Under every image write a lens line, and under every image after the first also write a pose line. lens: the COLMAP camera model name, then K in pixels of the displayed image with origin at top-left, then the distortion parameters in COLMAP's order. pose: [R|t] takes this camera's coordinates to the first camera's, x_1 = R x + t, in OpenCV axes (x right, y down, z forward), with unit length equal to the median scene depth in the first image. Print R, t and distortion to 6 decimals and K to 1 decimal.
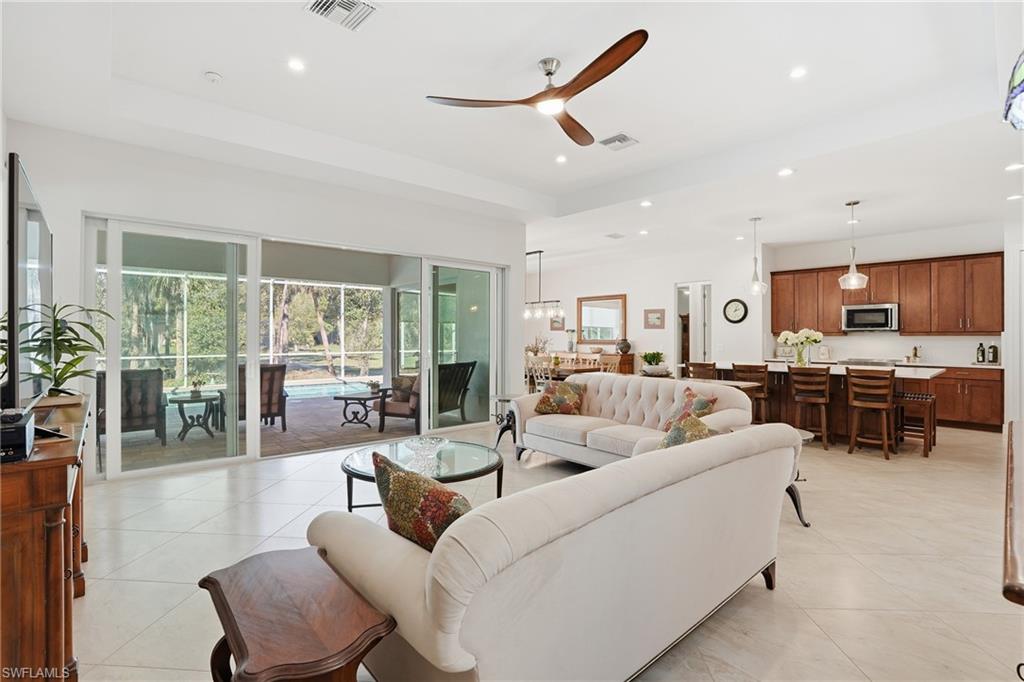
lens RADIAL K [[478.7, 0, 532.0], [0, 478.7, 335.1], [0, 0, 1]] dist [-0.039741, 0.025618]
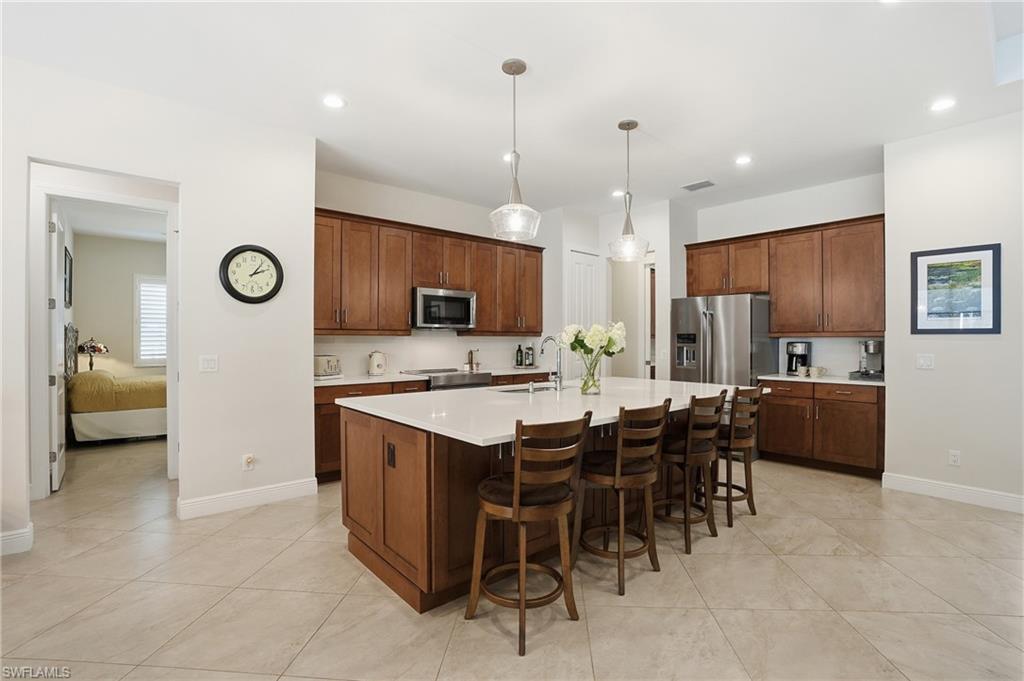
lens RADIAL K [[475.8, 0, 513.4], [0, 475.8, 338.3], [0, 0, 1]] dist [-0.069335, 0.024063]
pose [[0.052960, 0.002452, 0.998594, 0.036834], [-0.005374, 0.999983, -0.002171, 0.005886], [-0.998582, -0.005251, 0.052972, 0.846636]]
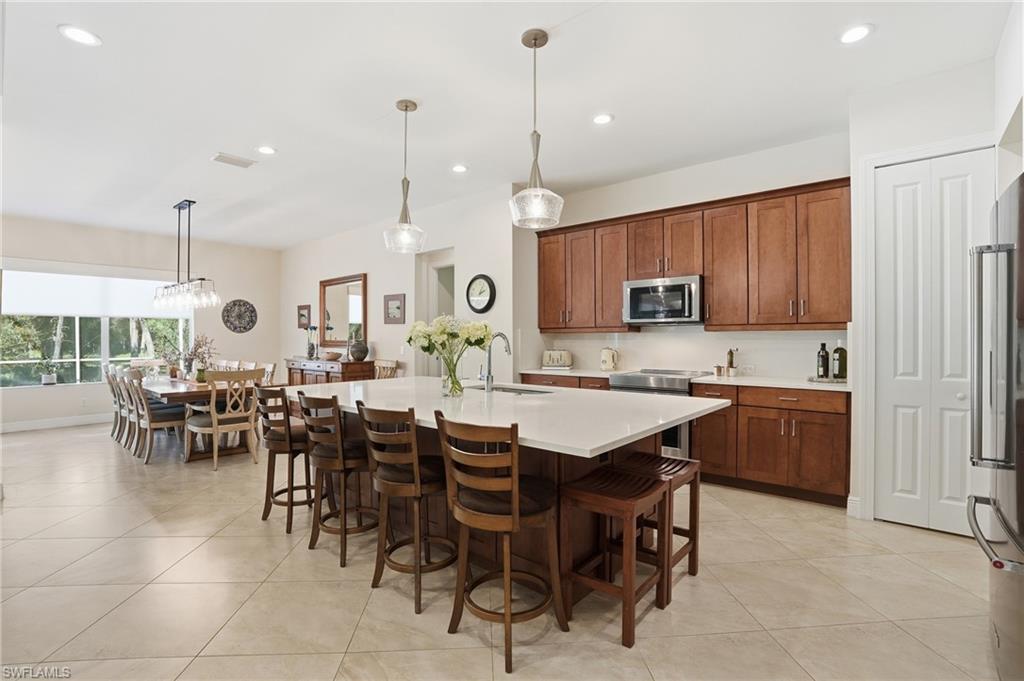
lens RADIAL K [[475.8, 0, 513.4], [0, 475.8, 338.3], [0, 0, 1]] dist [-0.069335, 0.024063]
pose [[0.996077, -0.006326, 0.088261, 0.467339], [0.005689, 0.999956, 0.007471, 0.004092], [-0.088305, -0.006939, 0.996069, 0.419375]]
